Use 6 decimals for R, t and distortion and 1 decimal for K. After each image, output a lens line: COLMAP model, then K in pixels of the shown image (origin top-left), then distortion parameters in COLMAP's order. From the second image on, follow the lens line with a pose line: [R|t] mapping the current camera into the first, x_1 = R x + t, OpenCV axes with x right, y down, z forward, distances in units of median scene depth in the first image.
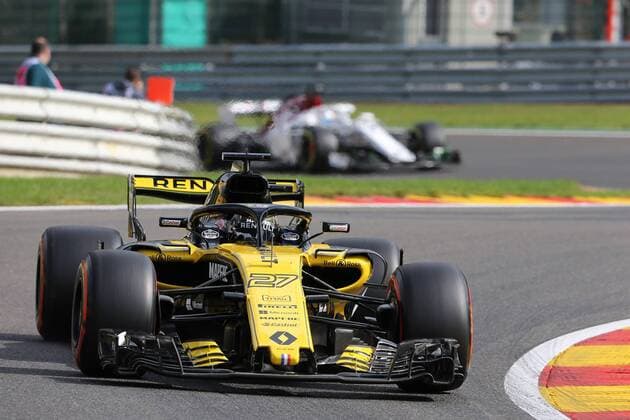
lens RADIAL K [[3972.9, 0, 315.0], [0, 3972.9, 210.0], [0, 0, 1]] dist [0.603103, 3.540577]
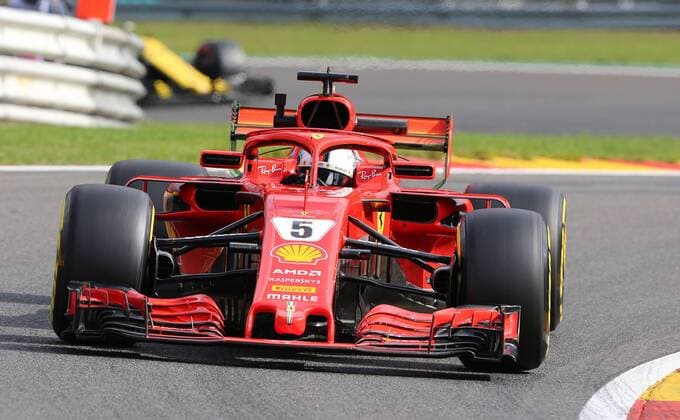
lens RADIAL K [[4278.9, 0, 340.0], [0, 4278.9, 210.0], [0, 0, 1]] dist [-0.310196, -0.761774]
pose [[0.999921, 0.012256, 0.002877, 0.002468], [-0.012291, 0.999846, 0.012538, -0.003492], [-0.002723, -0.012572, 0.999917, 0.240776]]
